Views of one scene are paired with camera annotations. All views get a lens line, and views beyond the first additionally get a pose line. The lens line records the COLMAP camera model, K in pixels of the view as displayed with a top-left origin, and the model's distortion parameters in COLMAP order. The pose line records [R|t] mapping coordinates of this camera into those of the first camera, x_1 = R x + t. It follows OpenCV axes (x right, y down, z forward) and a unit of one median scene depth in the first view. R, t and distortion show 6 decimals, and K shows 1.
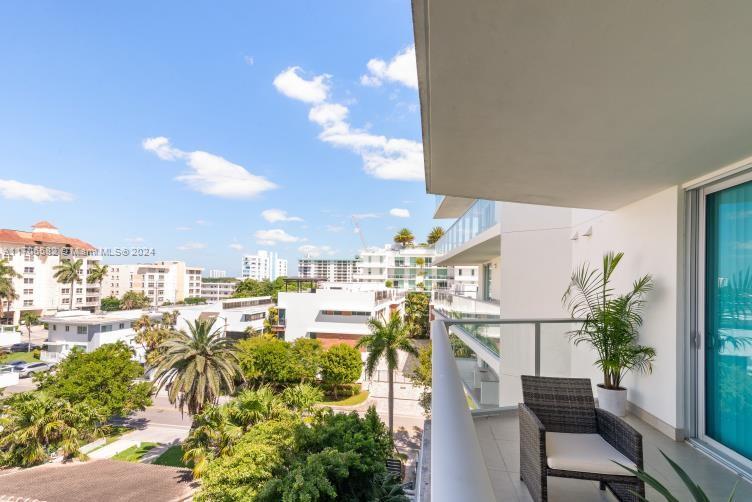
lens RADIAL K [[342.1, 0, 379.1], [0, 342.1, 277.8], [0, 0, 1]] dist [0.010823, -0.001408]
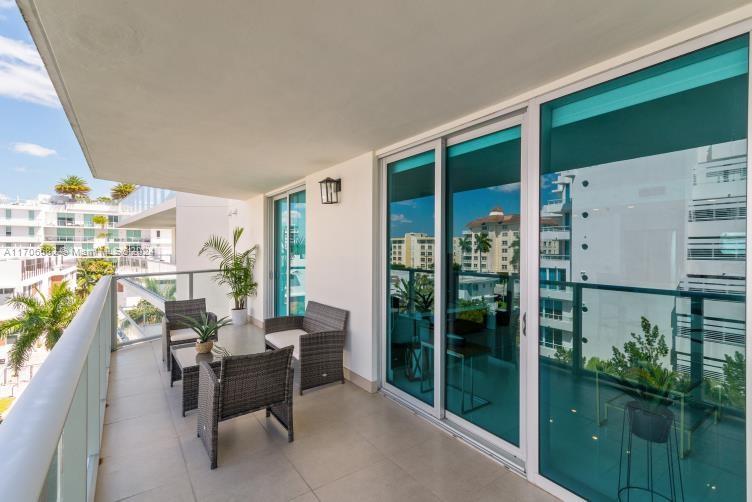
lens RADIAL K [[350.9, 0, 377.5], [0, 350.9, 252.5], [0, 0, 1]] dist [0.015427, -0.002656]
pose [[0.711403, -0.023582, 0.702389, -0.002860], [-0.000802, 0.999409, 0.034366, -0.000981], [-0.702784, -0.025011, 0.710964, -0.052162]]
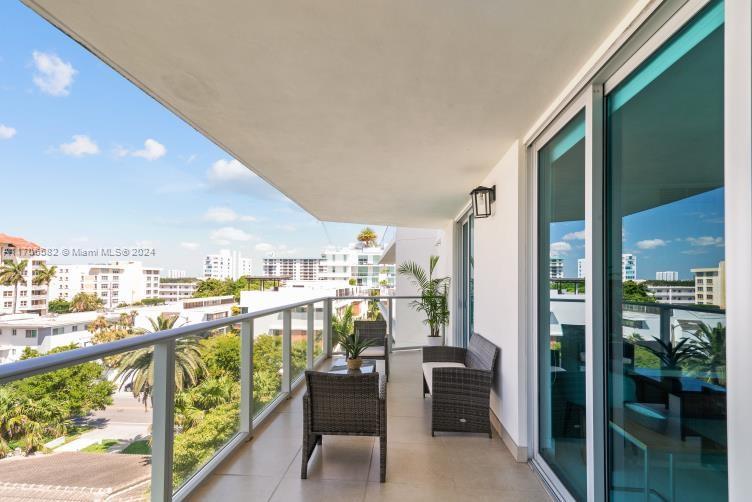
lens RADIAL K [[350.9, 0, 377.0], [0, 350.9, 273.6], [0, 0, 1]] dist [0.015427, -0.002656]
pose [[0.996924, -0.010173, 0.077713, 0.020515], [0.010759, 0.999917, -0.007129, 0.001803], [-0.077634, 0.007943, 0.996950, -0.052907]]
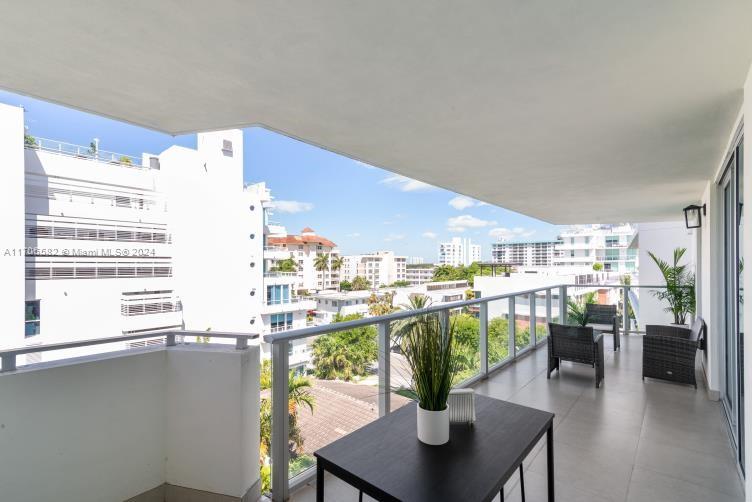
lens RADIAL K [[350.9, 0, 365.5], [0, 350.9, 264.3], [0, 0, 1]] dist [0.015427, -0.002656]
pose [[0.837452, -0.023001, -0.546027, 0.025039], [0.025648, 0.999667, -0.002773, -0.001935], [0.545909, -0.011682, 0.837763, -0.108471]]
